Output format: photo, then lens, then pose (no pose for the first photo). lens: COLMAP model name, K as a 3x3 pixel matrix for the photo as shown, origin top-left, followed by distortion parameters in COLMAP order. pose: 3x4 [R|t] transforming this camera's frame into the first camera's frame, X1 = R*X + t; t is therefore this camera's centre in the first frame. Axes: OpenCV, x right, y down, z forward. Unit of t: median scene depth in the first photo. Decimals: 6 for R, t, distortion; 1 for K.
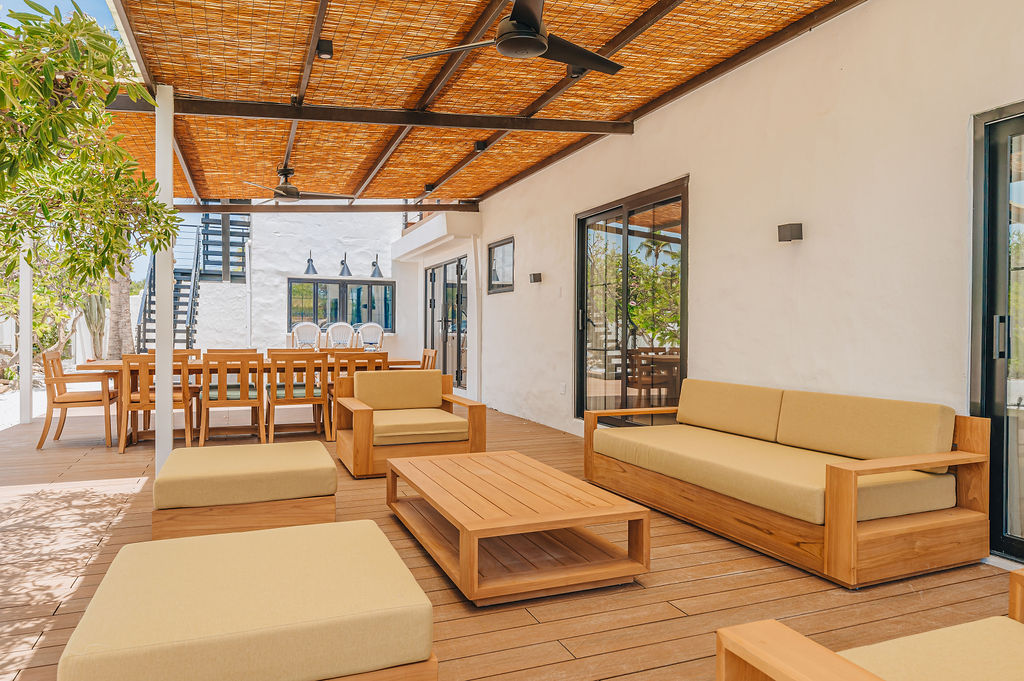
lens RADIAL K [[692.5, 0, 512.0], [0, 692.5, 340.5], [0, 0, 1]] dist [-0.000645, -0.000273]
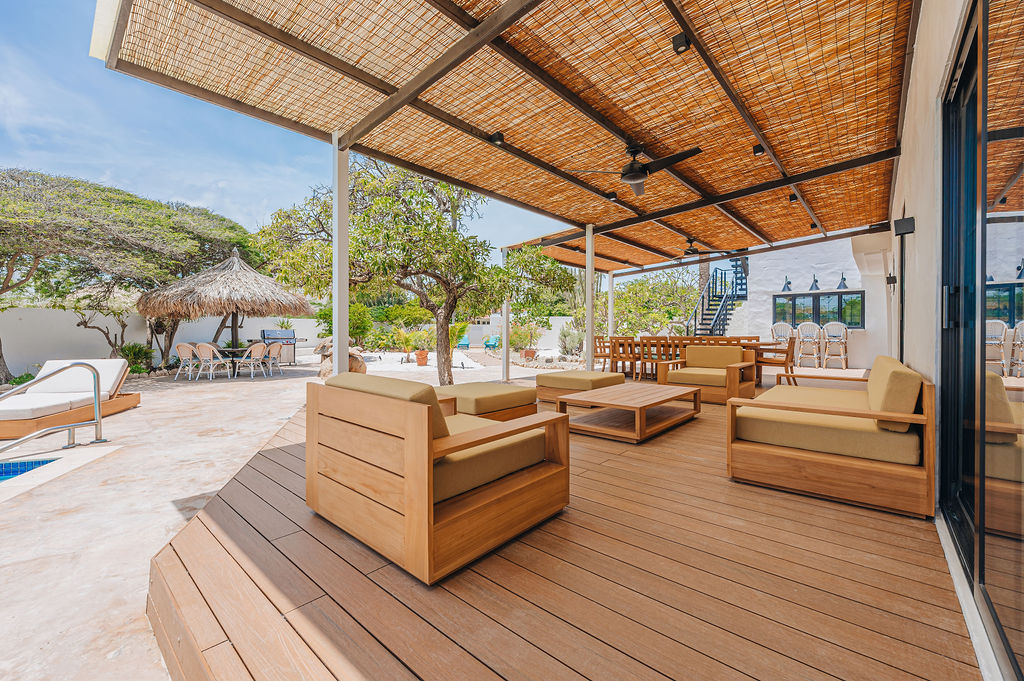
lens RADIAL K [[415.2, 0, 512.0], [0, 415.2, 340.5], [0, 0, 1]] dist [-0.001609, -0.000010]
pose [[0.451758, 0.011573, -0.892065, 0.308236], [-0.009387, 0.999922, 0.008219, 0.014007], [0.892091, 0.004661, 0.451831, 0.044200]]
